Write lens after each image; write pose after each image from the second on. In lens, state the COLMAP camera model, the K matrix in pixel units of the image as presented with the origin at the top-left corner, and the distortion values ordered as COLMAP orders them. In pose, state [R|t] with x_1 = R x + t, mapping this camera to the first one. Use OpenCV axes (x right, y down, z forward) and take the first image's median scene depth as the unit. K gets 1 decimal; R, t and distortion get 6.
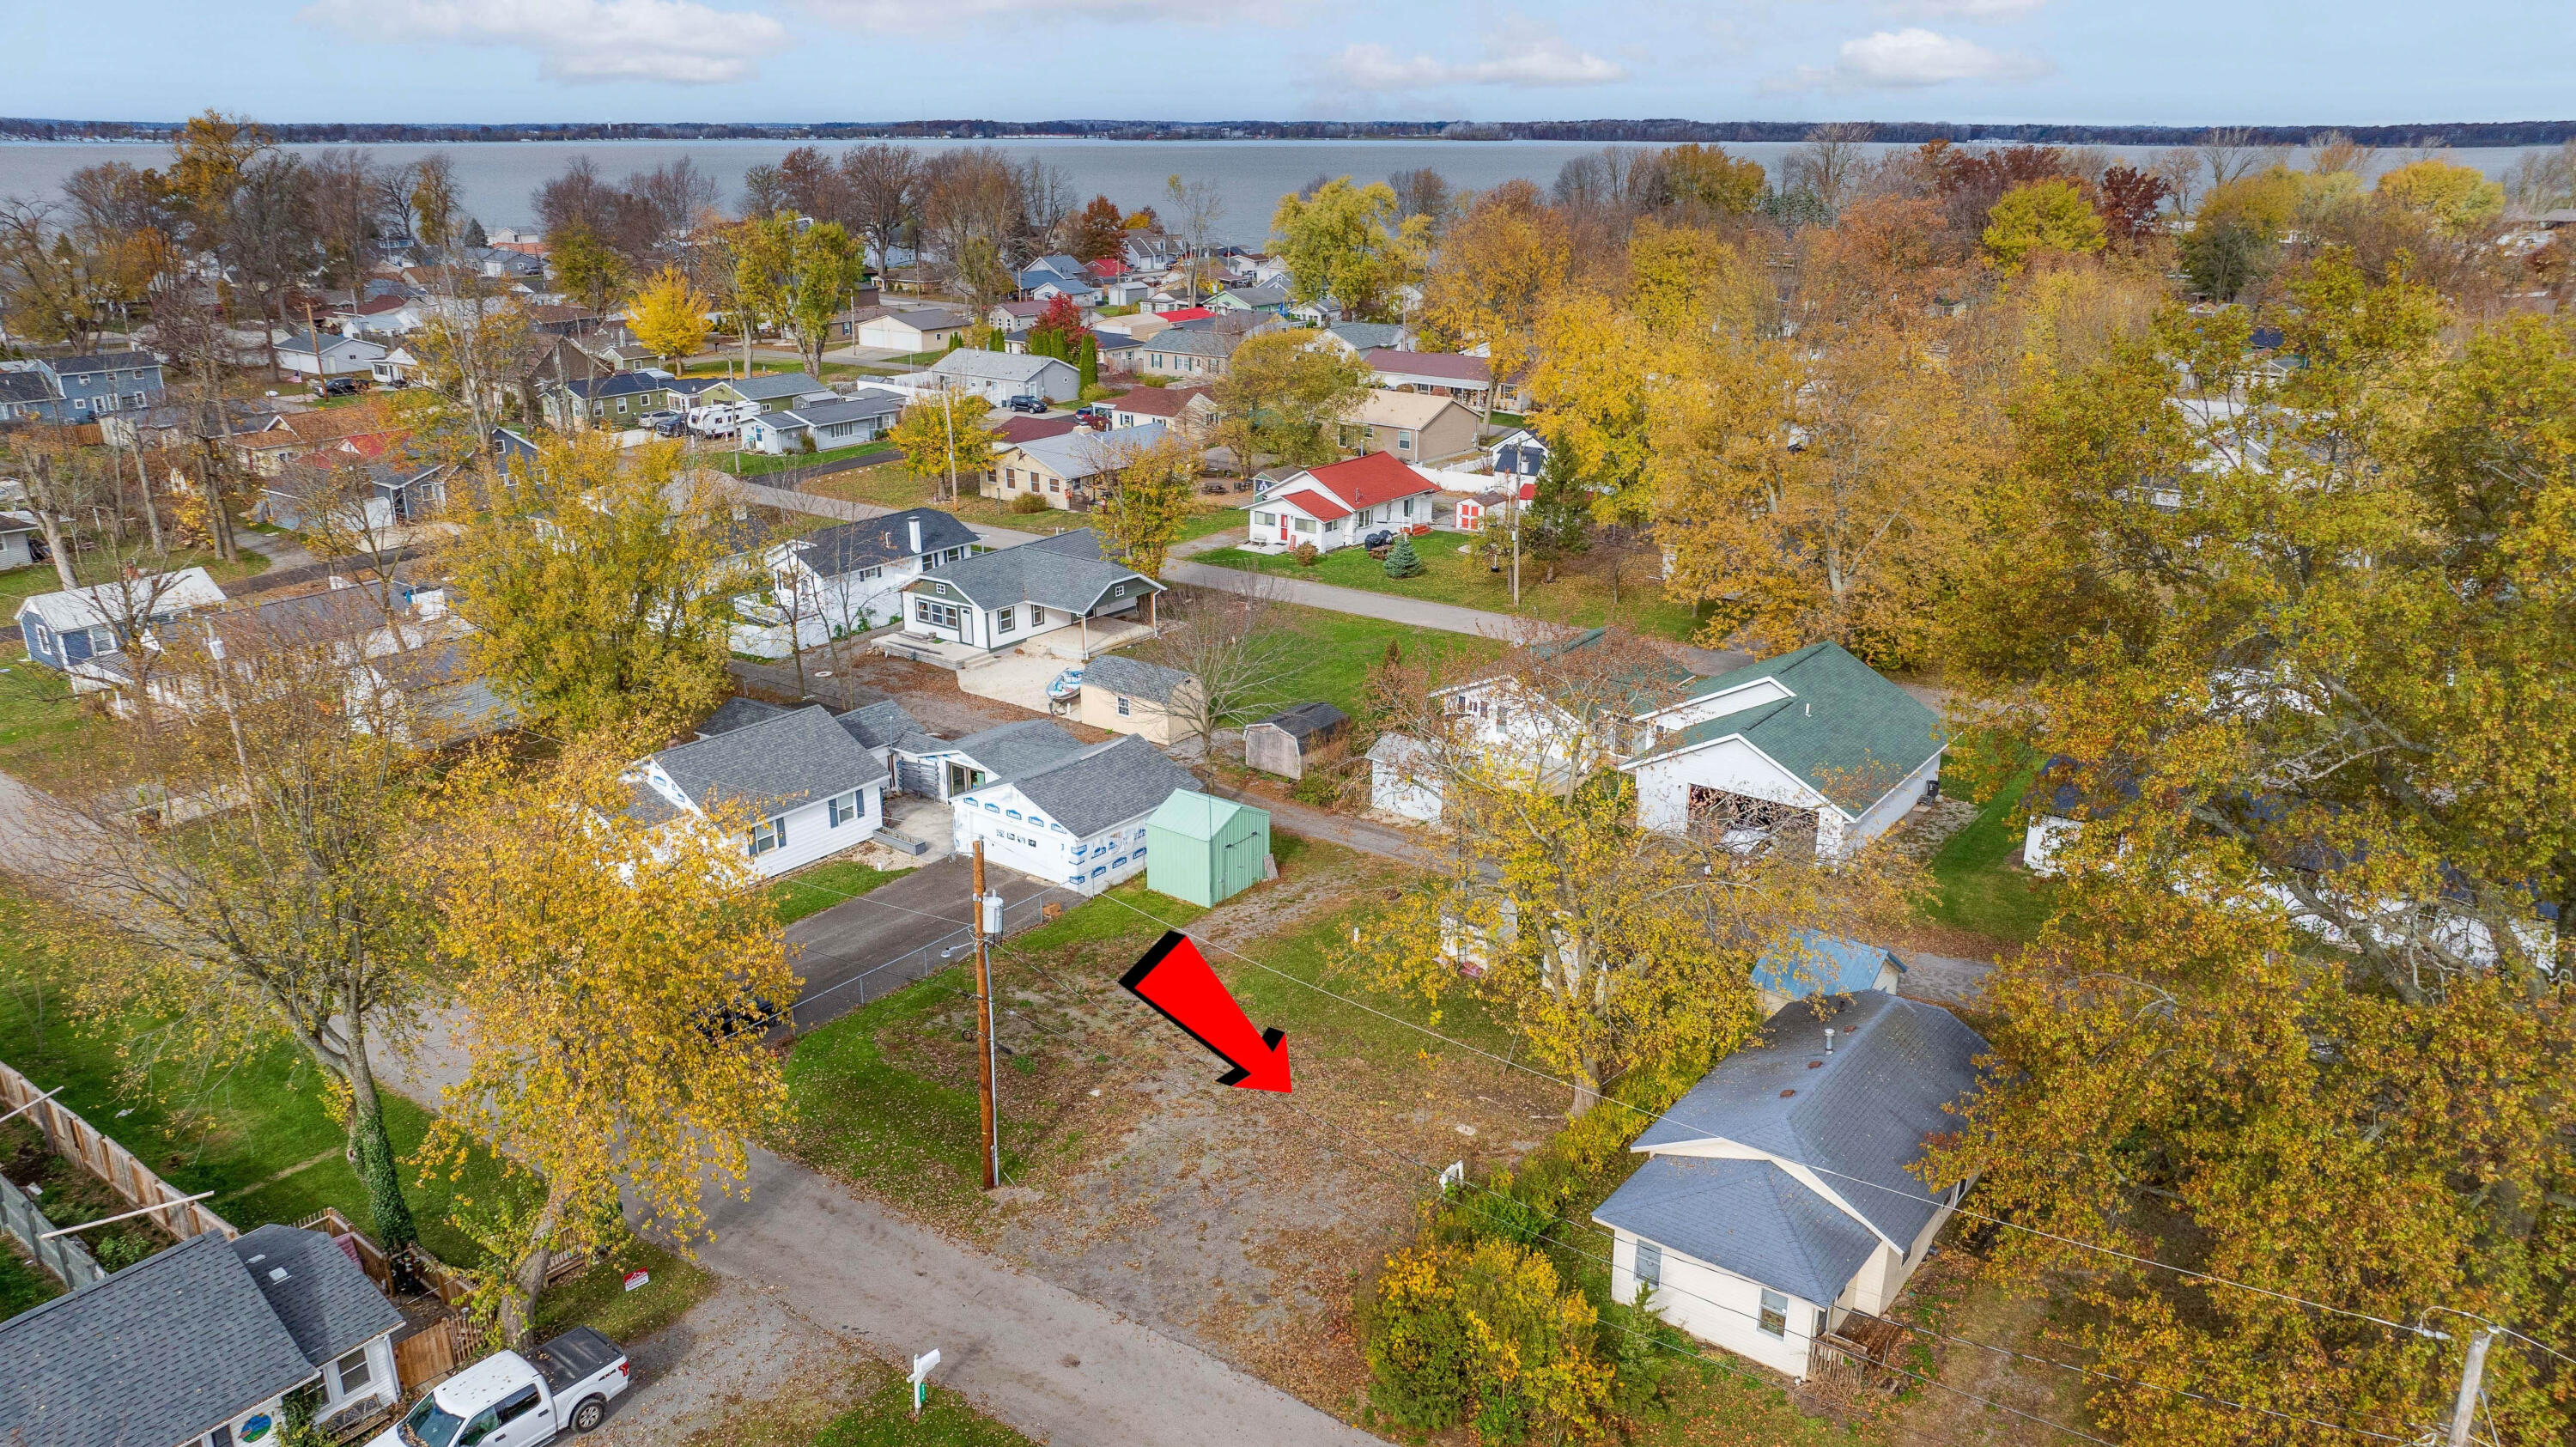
lens RADIAL K [[1826.1, 0, 1288.0], [0, 1826.1, 723.5], [0, 0, 1]] dist [-0.011582, -0.001157]
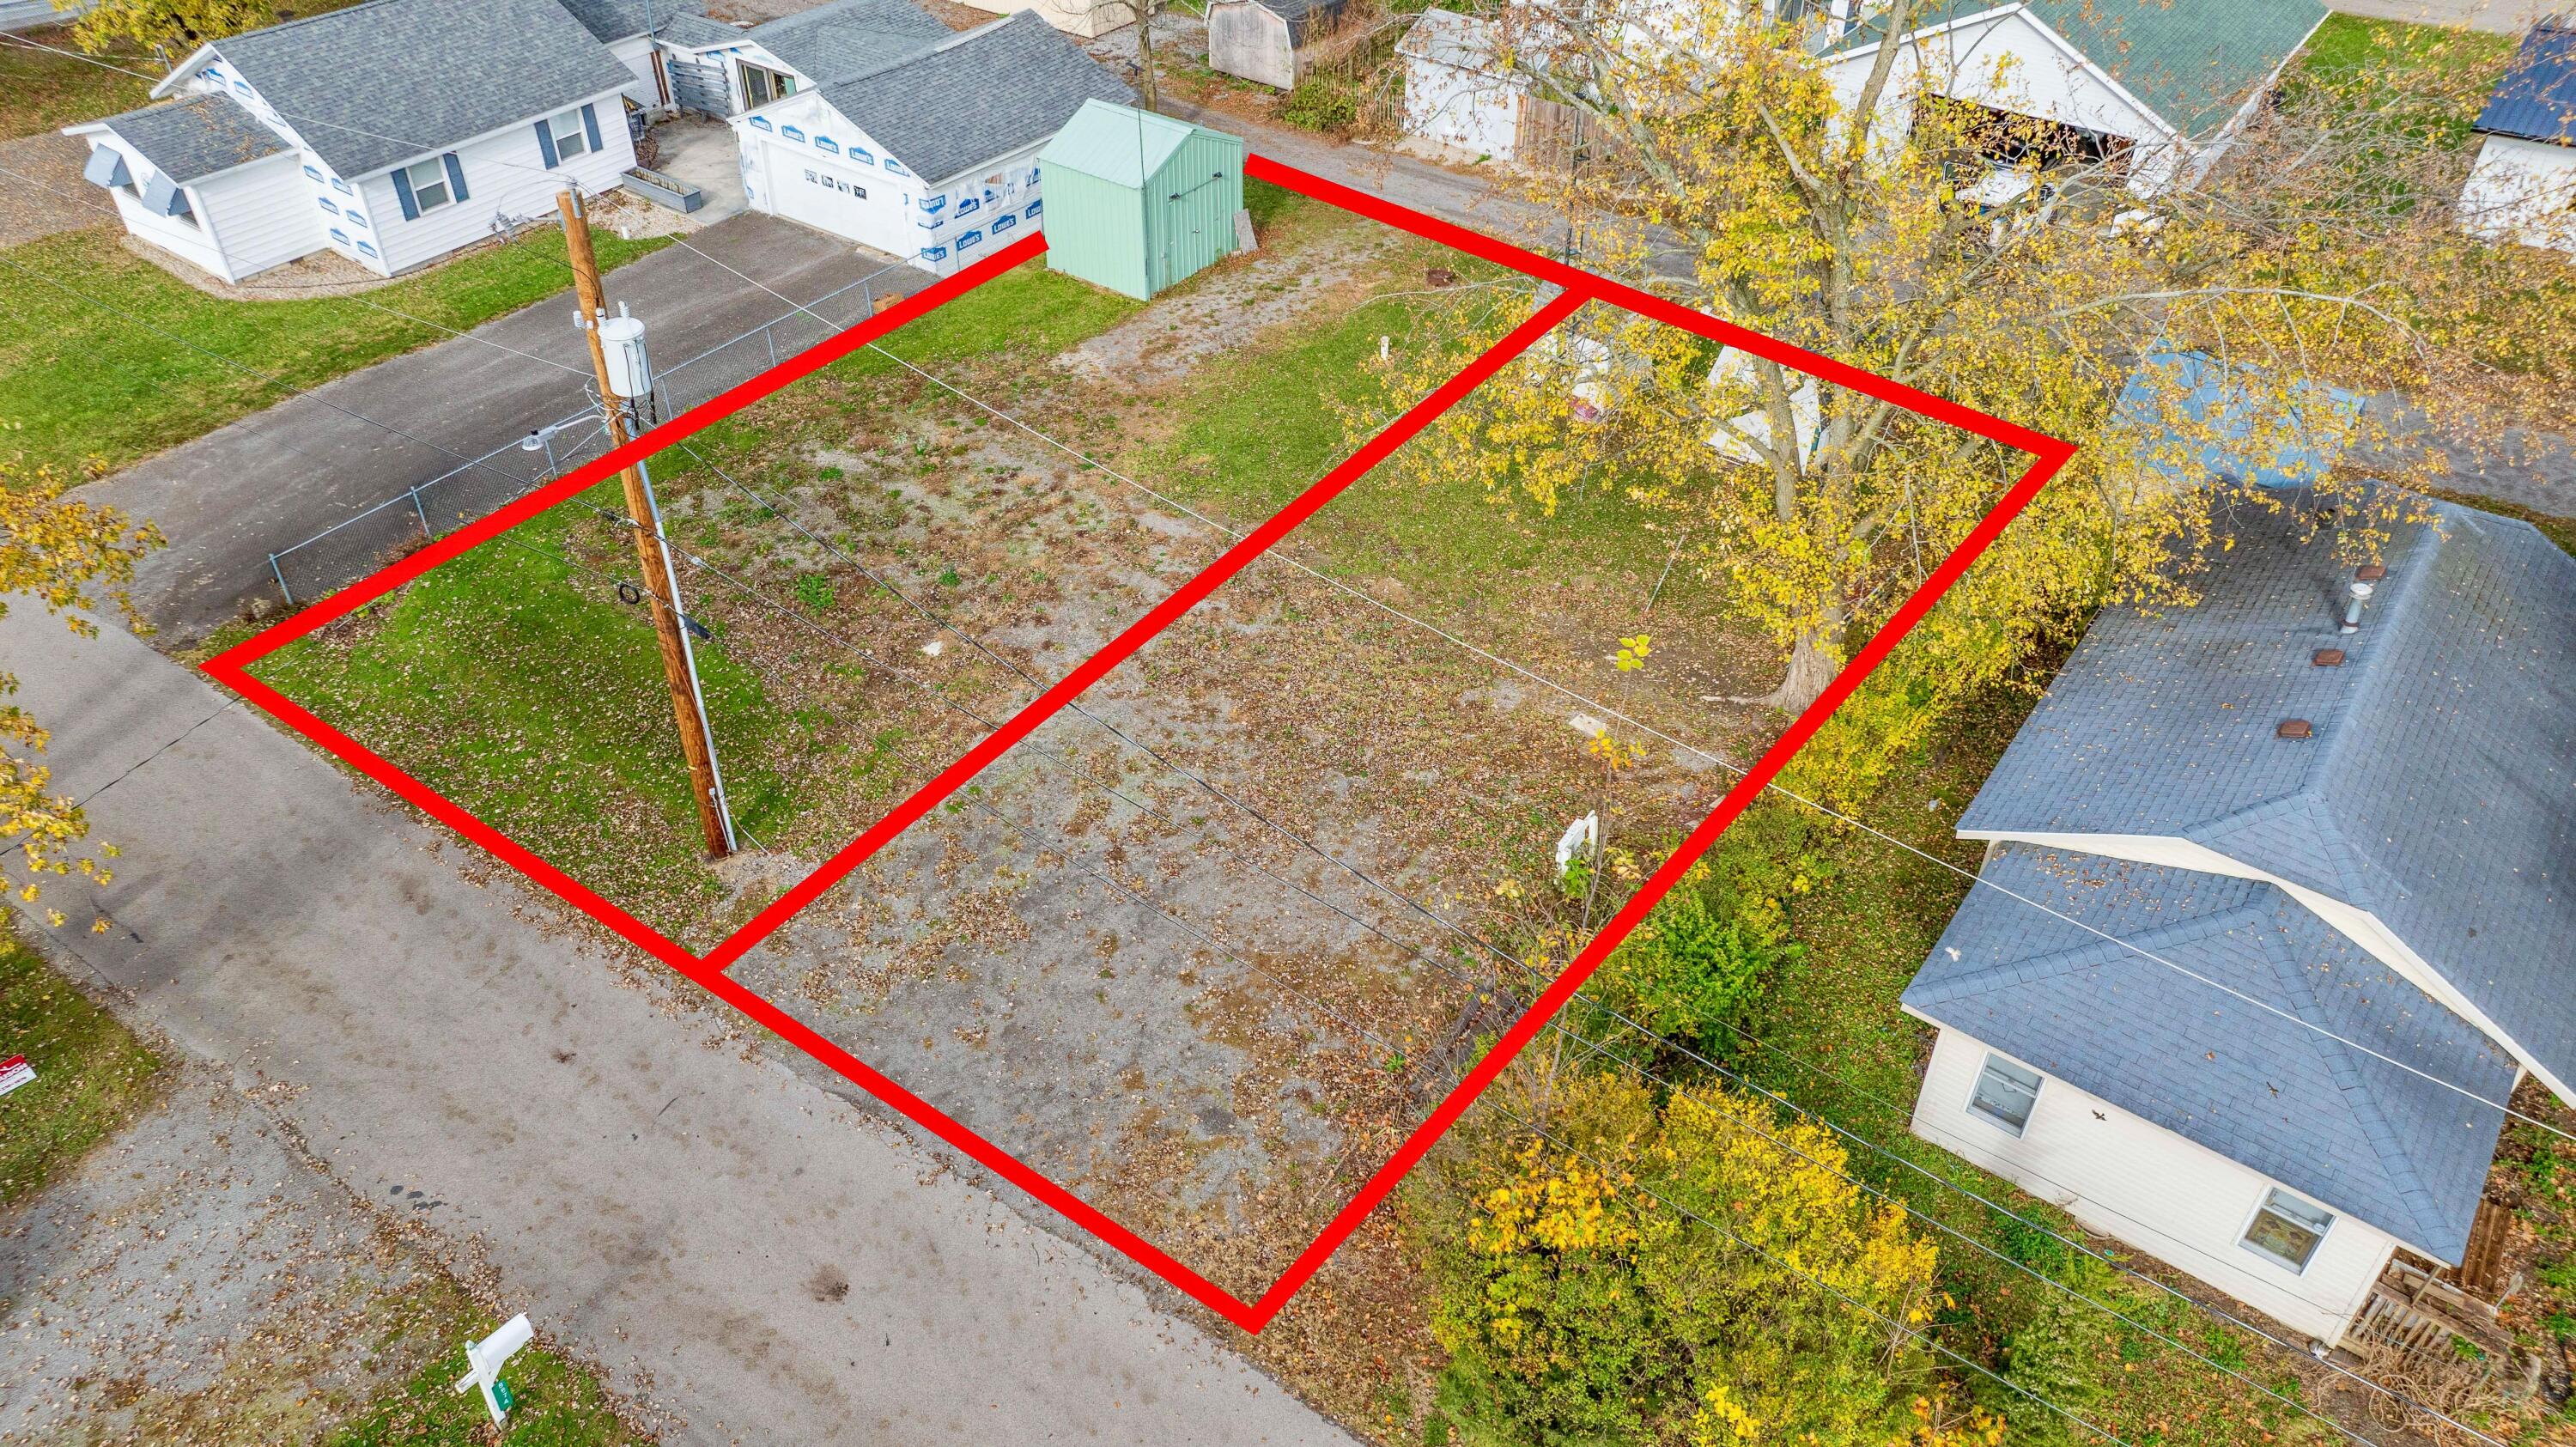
lens RADIAL K [[1826.1, 0, 1288.0], [0, 1826.1, 723.5], [0, 0, 1]] dist [-0.011582, -0.001157]
pose [[0.999989, -0.002972, 0.003665, 0.002415], [0.001534, 0.939241, 0.343255, 0.022596], [-0.004463, -0.343246, 0.939235, 0.357195]]
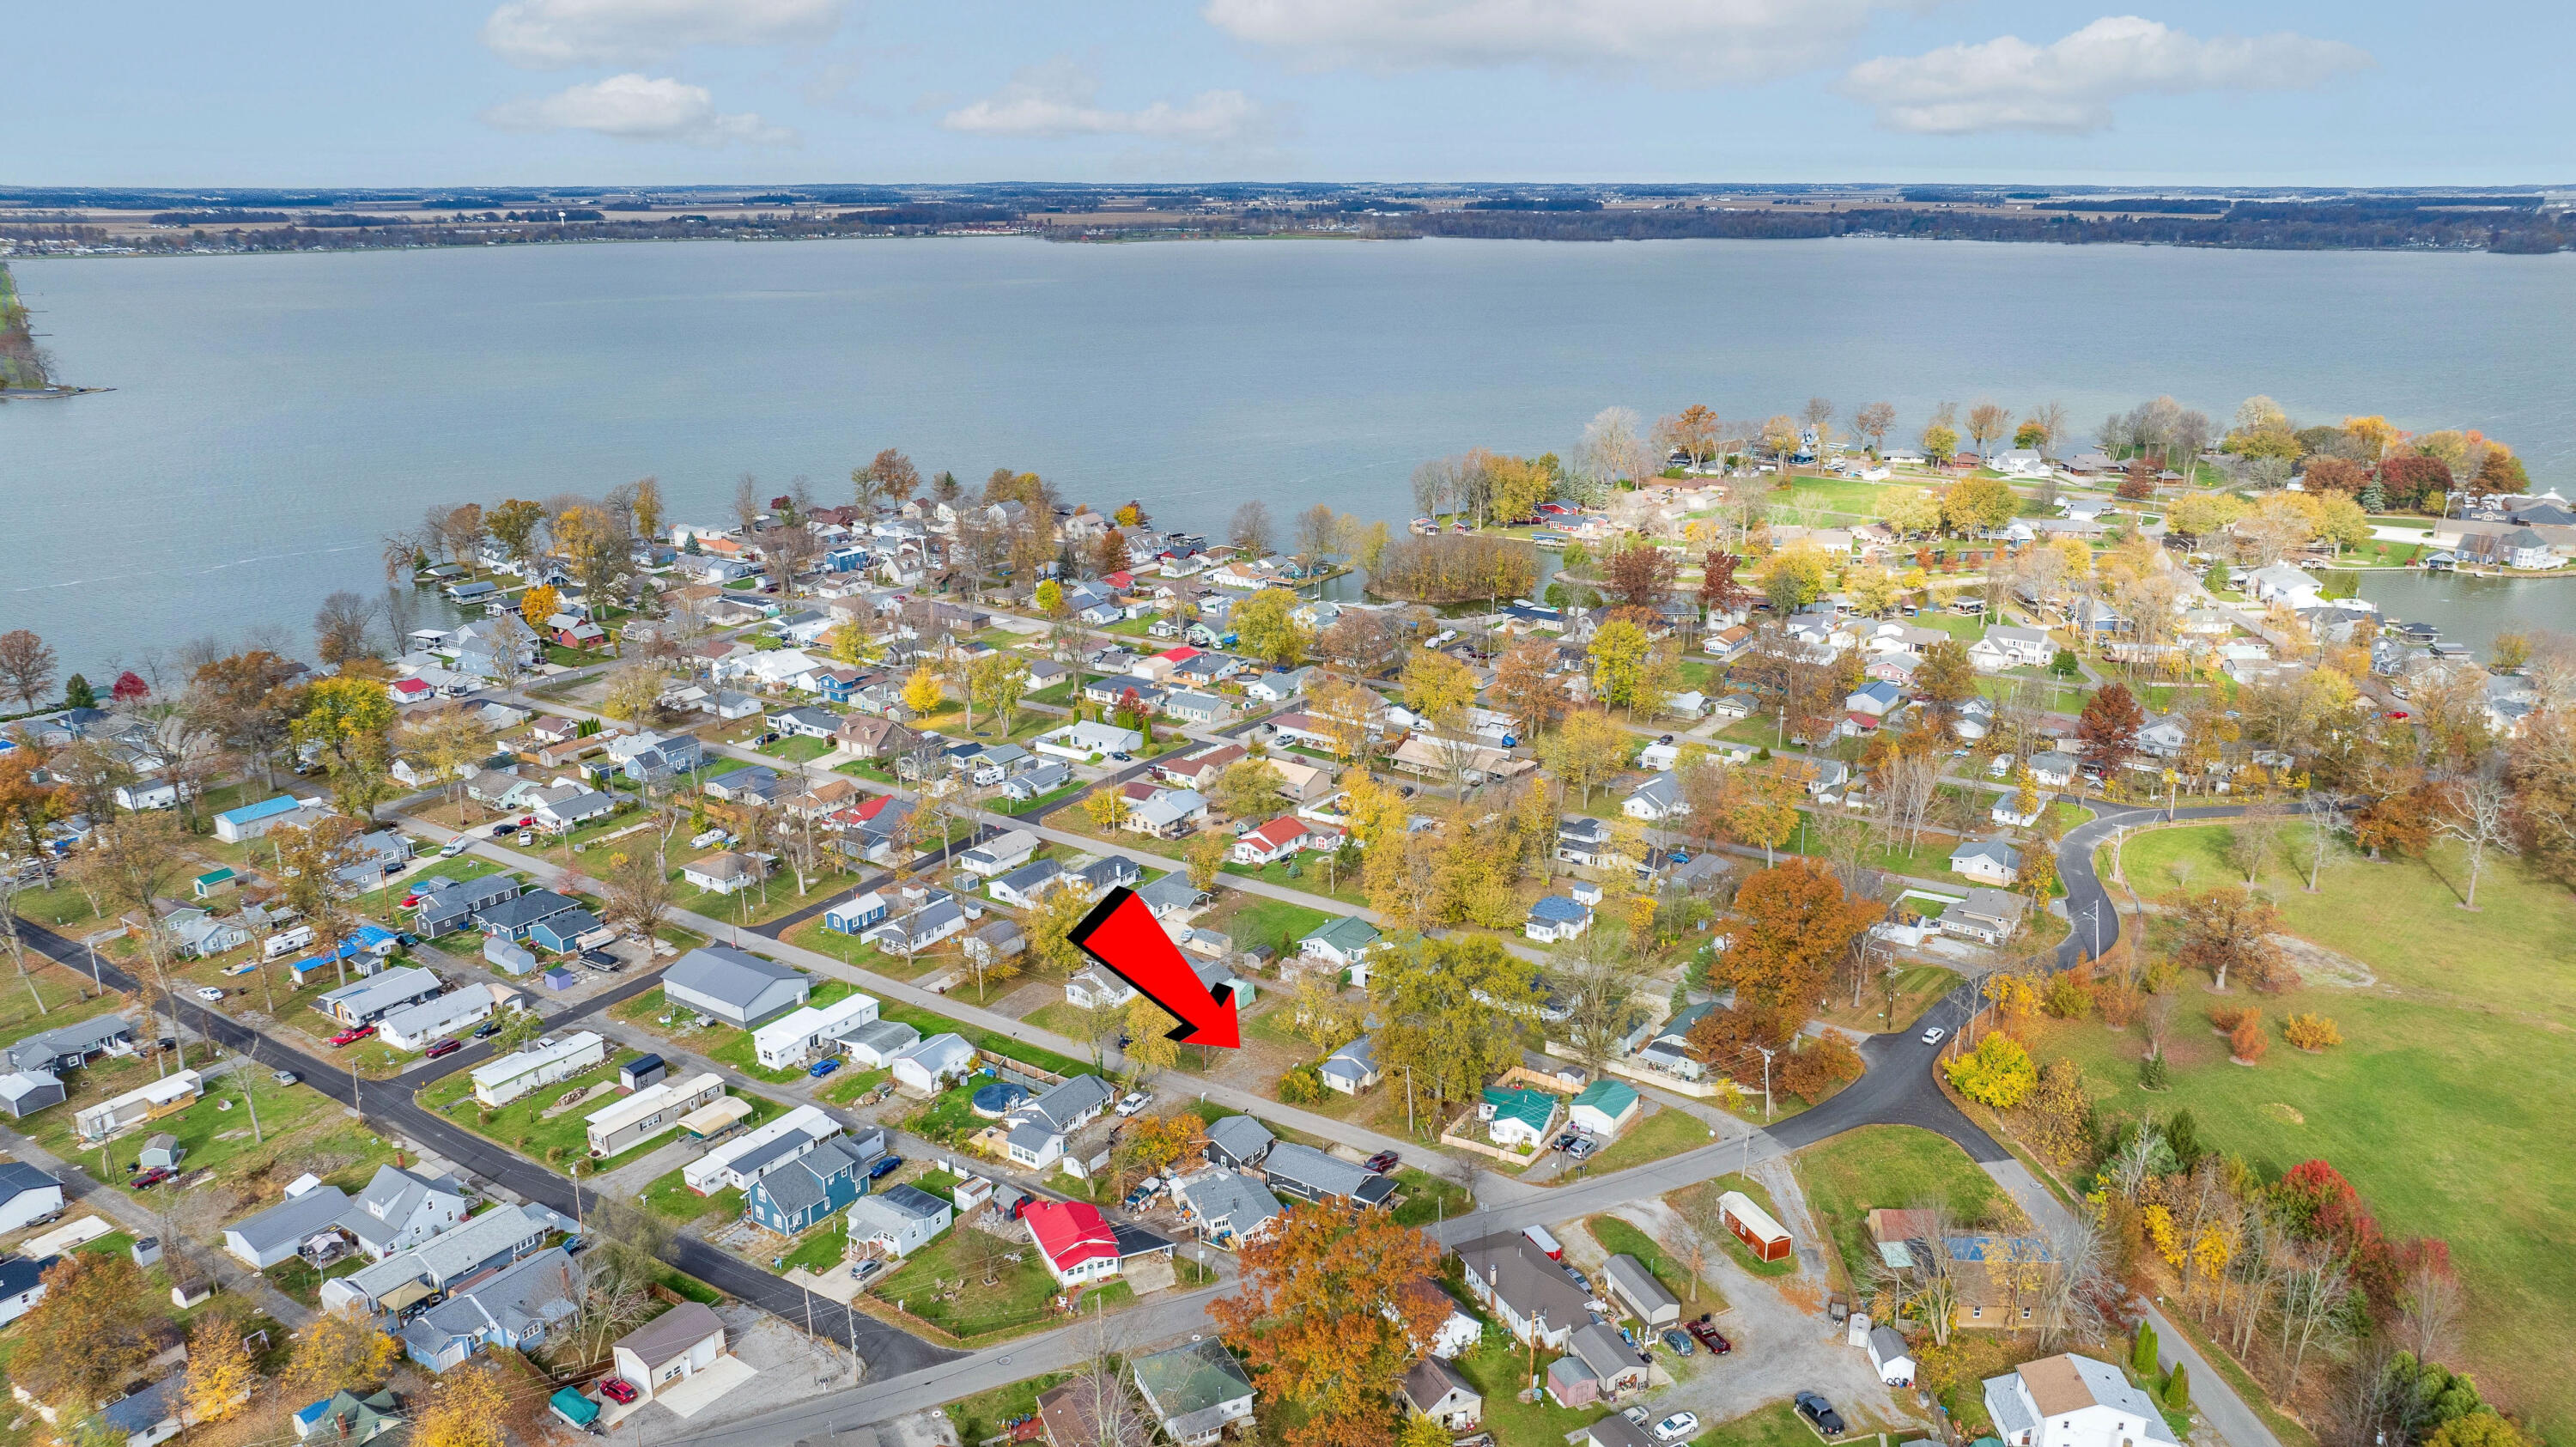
lens RADIAL K [[1822.8, 0, 1280.6], [0, 1822.8, 734.7], [0, 0, 1]] dist [-0.001414, 0.000597]
pose [[0.999293, -0.016072, 0.033991, -0.076047], [0.016693, 0.999697, -0.018082, -0.406430], [-0.033690, 0.018637, 0.999259, -2.849548]]
